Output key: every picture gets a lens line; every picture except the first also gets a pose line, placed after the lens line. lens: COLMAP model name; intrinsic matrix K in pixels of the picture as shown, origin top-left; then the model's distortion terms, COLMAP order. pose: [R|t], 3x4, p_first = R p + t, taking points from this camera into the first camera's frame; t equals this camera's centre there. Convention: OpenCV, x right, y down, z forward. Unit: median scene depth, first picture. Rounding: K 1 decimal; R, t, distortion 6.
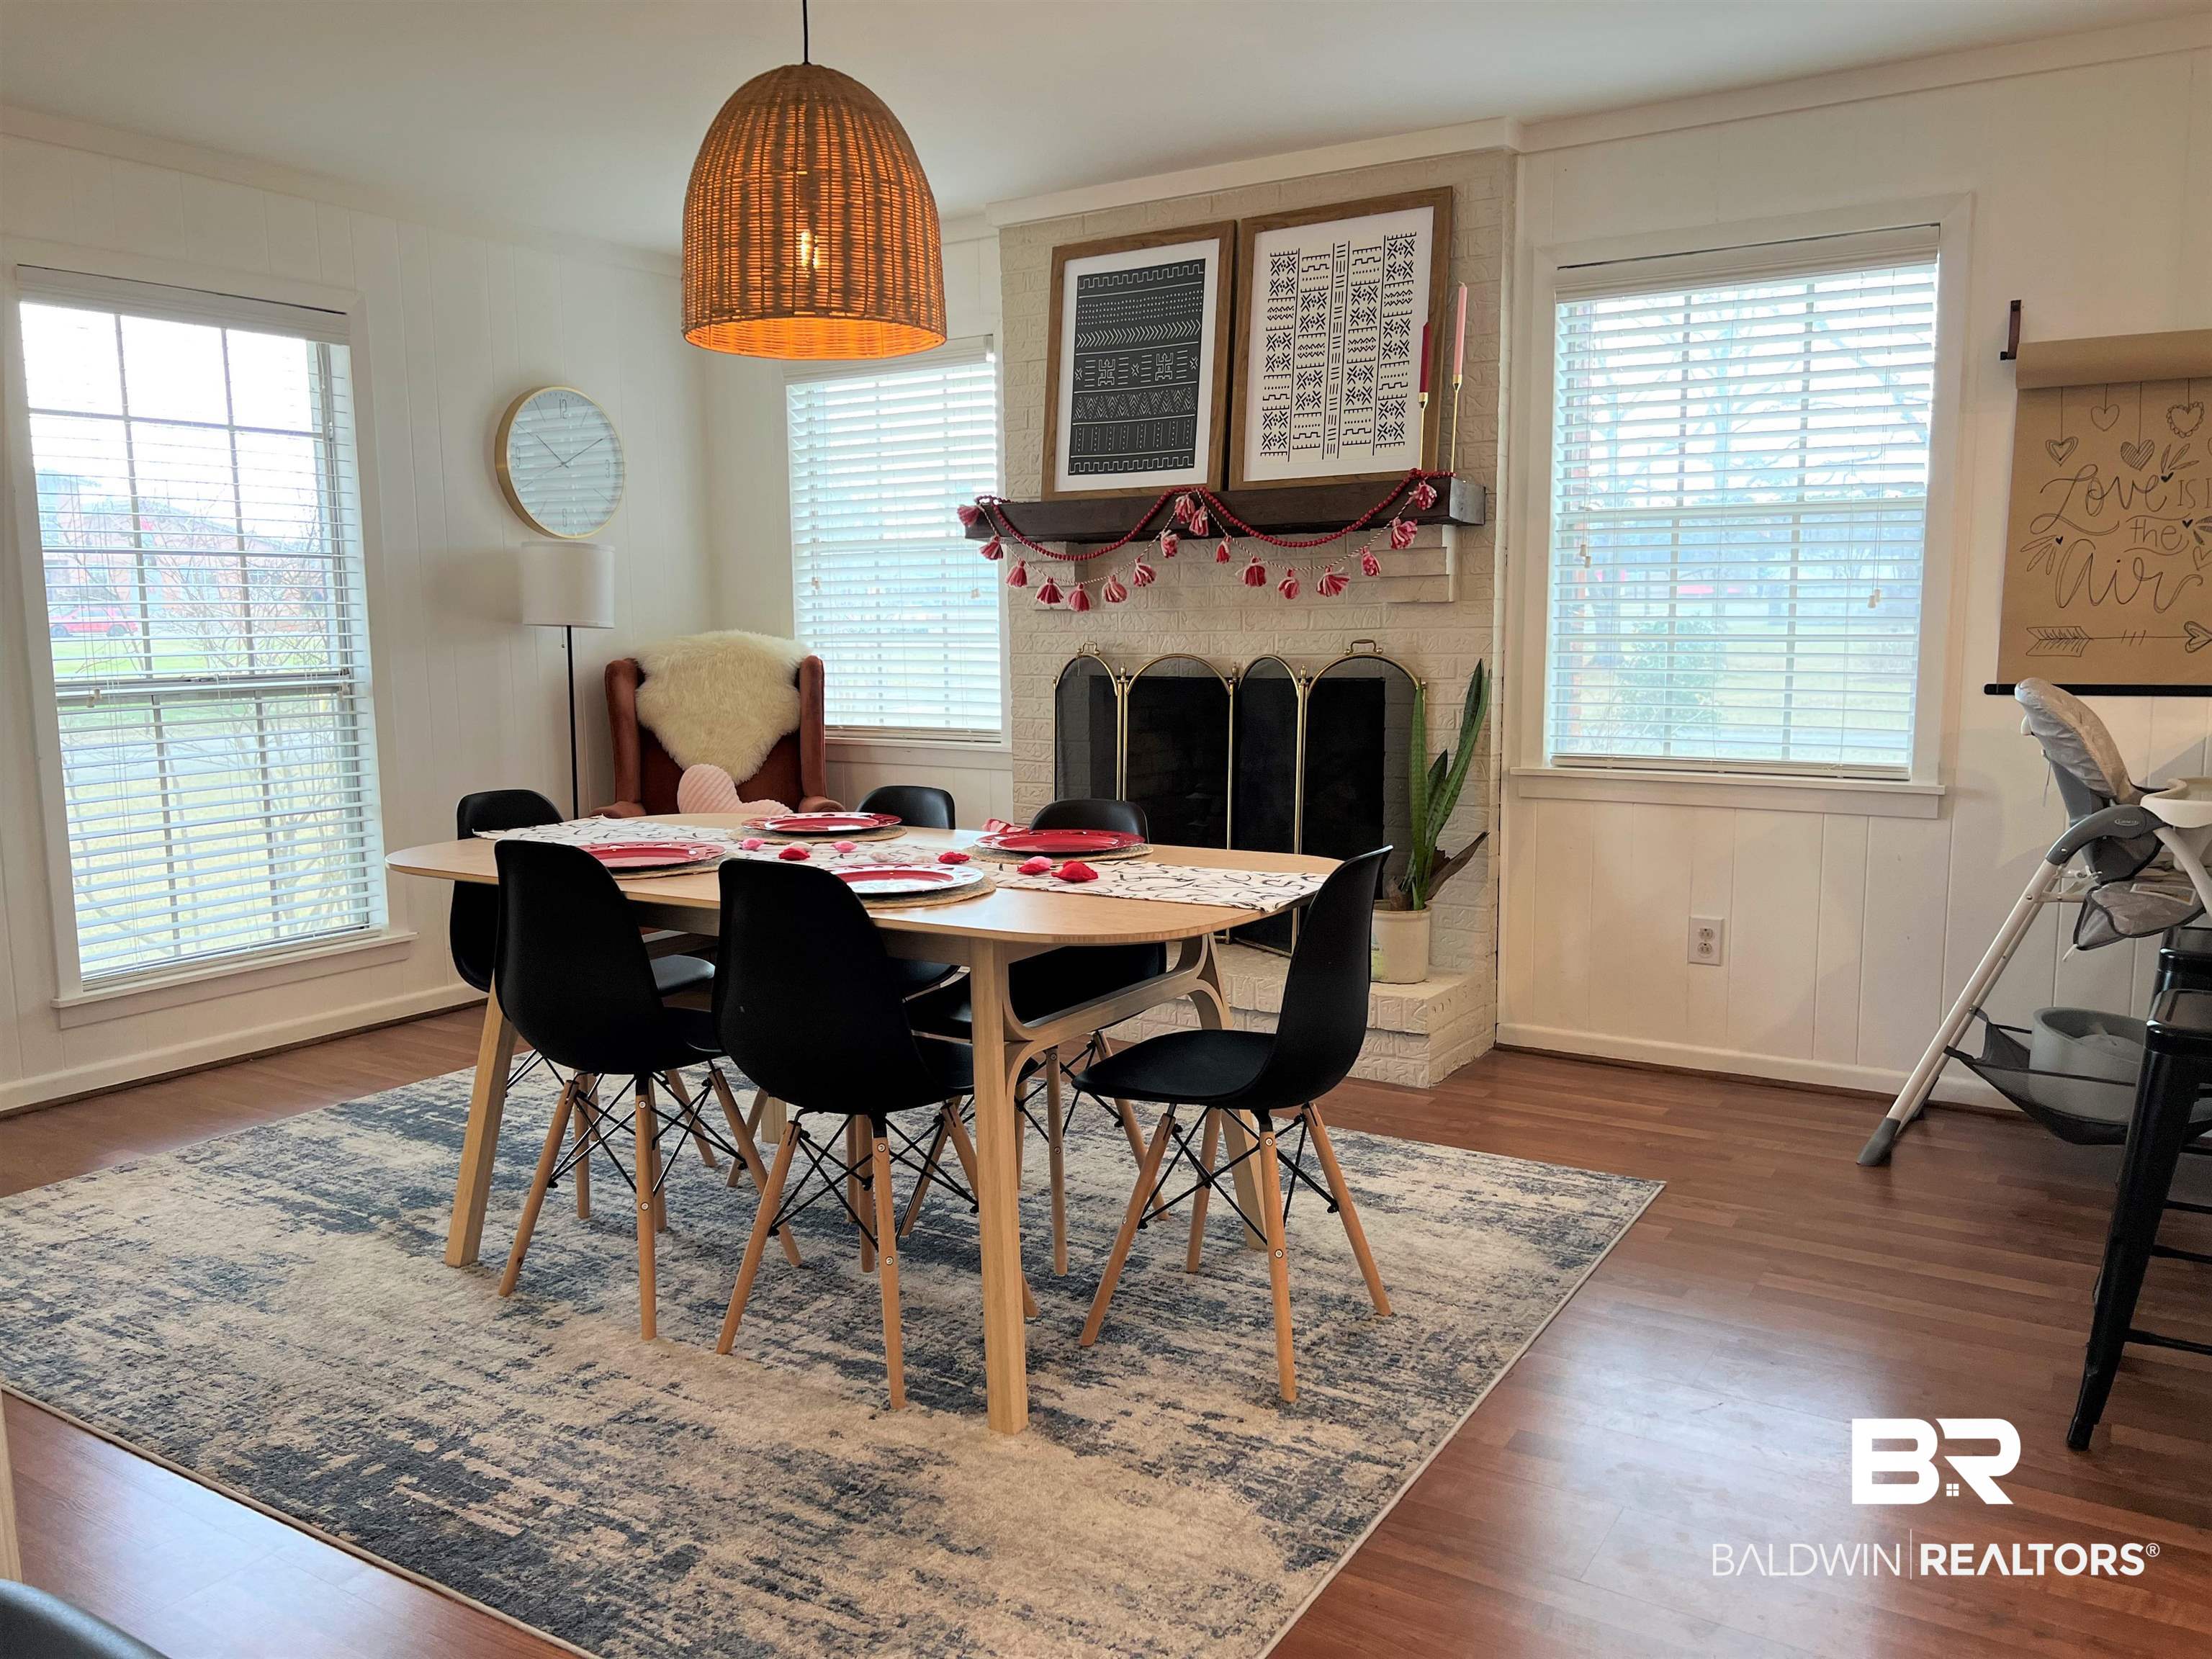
lens RADIAL K [[1673.5, 0, 1107.4], [0, 1673.5, 831.9], [0, 0, 1]] dist [0.035010, -0.043523]
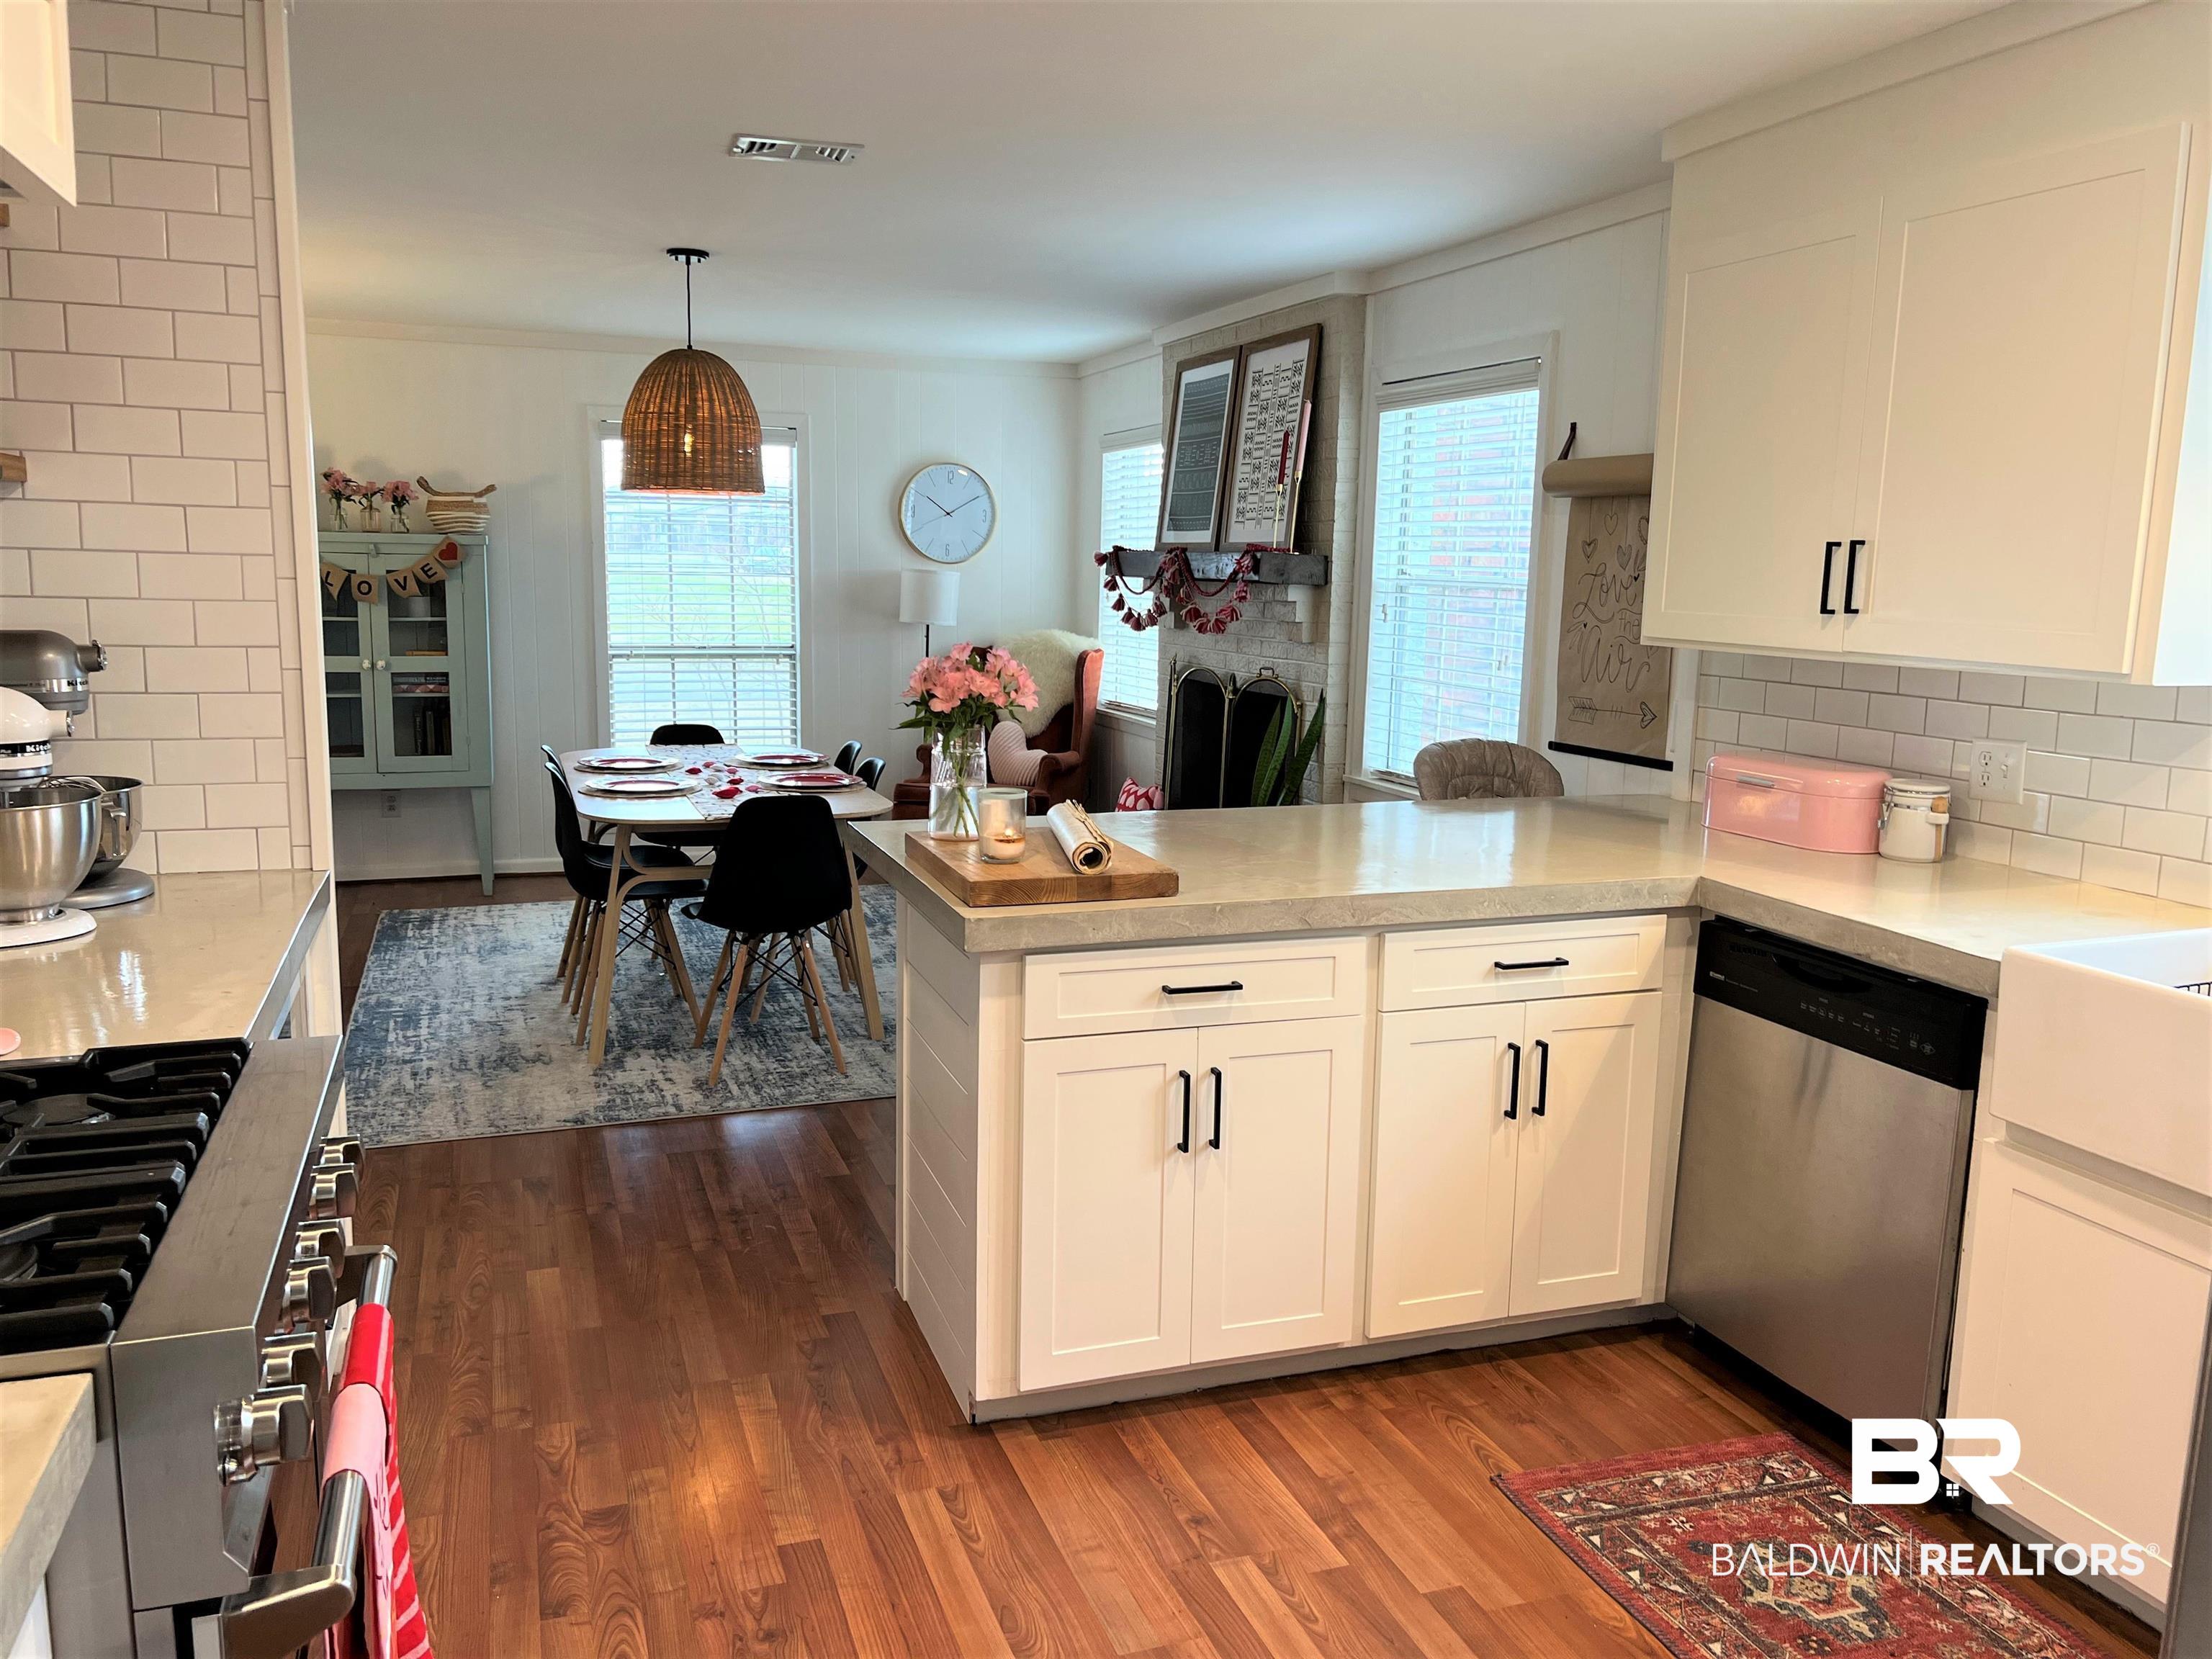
lens RADIAL K [[1673.5, 0, 1110.7], [0, 1673.5, 827.1], [0, 0, 1]] dist [0.035010, -0.043523]
pose [[0.790422, 0.121805, -0.600330, 1.033995], [-0.106664, 0.992427, 0.060921, -0.068810], [0.603204, 0.015880, 0.797429, -0.141548]]
